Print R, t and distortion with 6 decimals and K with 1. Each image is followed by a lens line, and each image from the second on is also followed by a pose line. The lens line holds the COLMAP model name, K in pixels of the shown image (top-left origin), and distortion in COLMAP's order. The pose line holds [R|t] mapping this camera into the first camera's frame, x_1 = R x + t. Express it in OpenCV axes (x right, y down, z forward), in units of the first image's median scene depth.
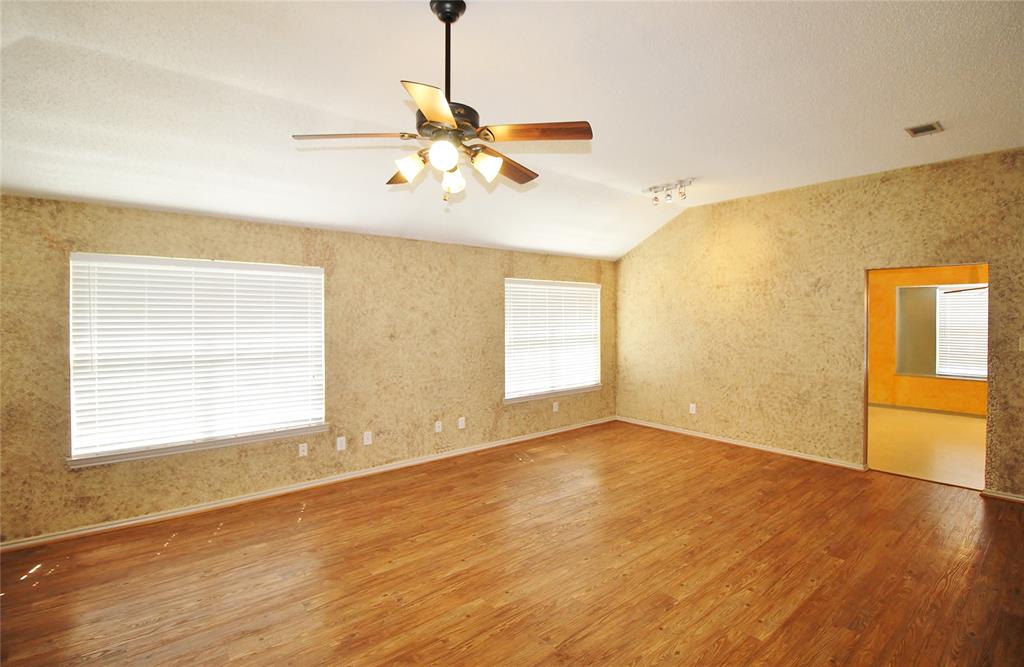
lens RADIAL K [[482.2, 0, 514.5], [0, 482.2, 321.1], [0, 0, 1]] dist [-0.001298, -0.014272]
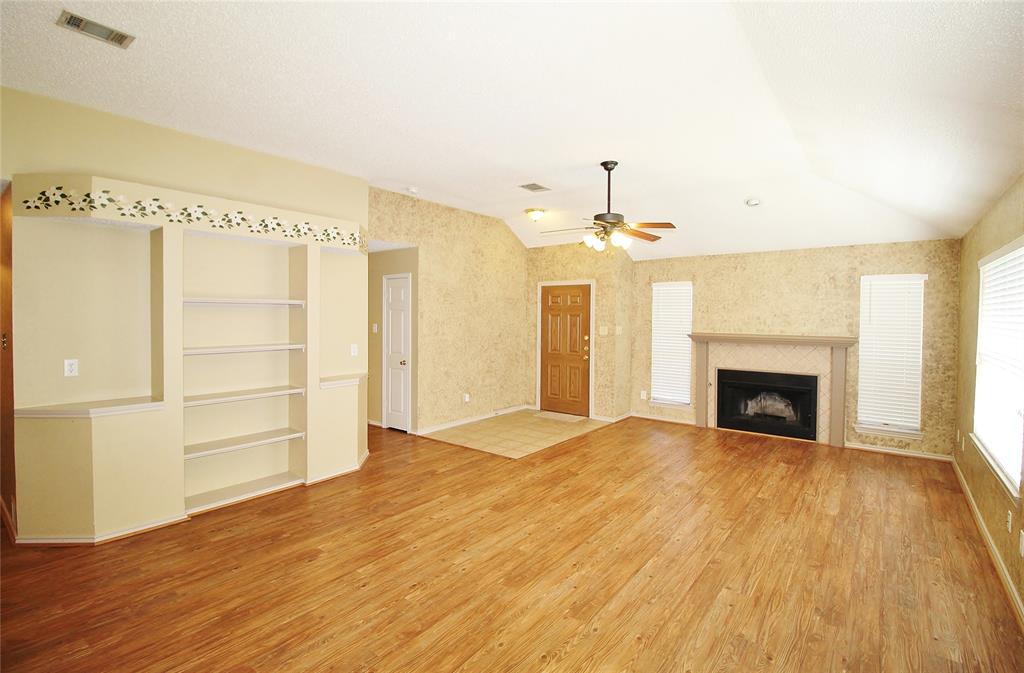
lens RADIAL K [[475.7, 0, 515.0], [0, 475.7, 324.1], [0, 0, 1]] dist [-0.001335, -0.012360]
pose [[-0.976804, -0.001851, -0.214129, 0.313286], [-0.009195, 0.999403, 0.033307, -0.010948], [0.213940, 0.034503, -0.976237, 1.316294]]
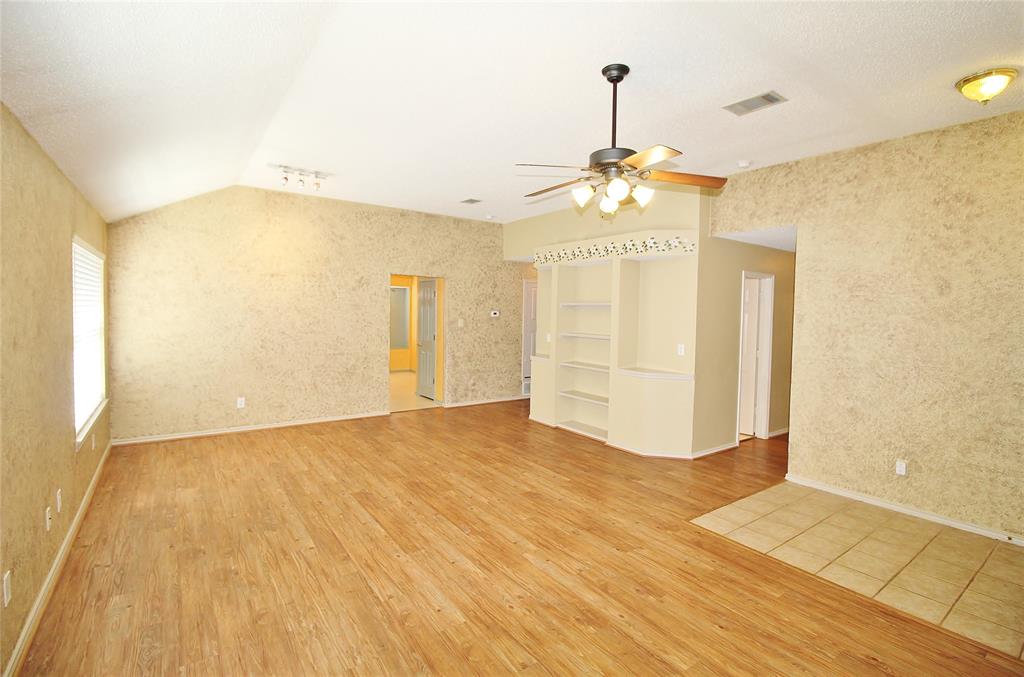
lens RADIAL K [[475.7, 0, 515.0], [0, 475.7, 326.1], [0, 0, 1]] dist [-0.001335, -0.012360]
pose [[0.072063, -0.031687, 0.996897, -0.653189], [-0.007302, 0.999452, 0.032296, -0.001019], [-0.997373, -0.009606, 0.071792, 0.523075]]
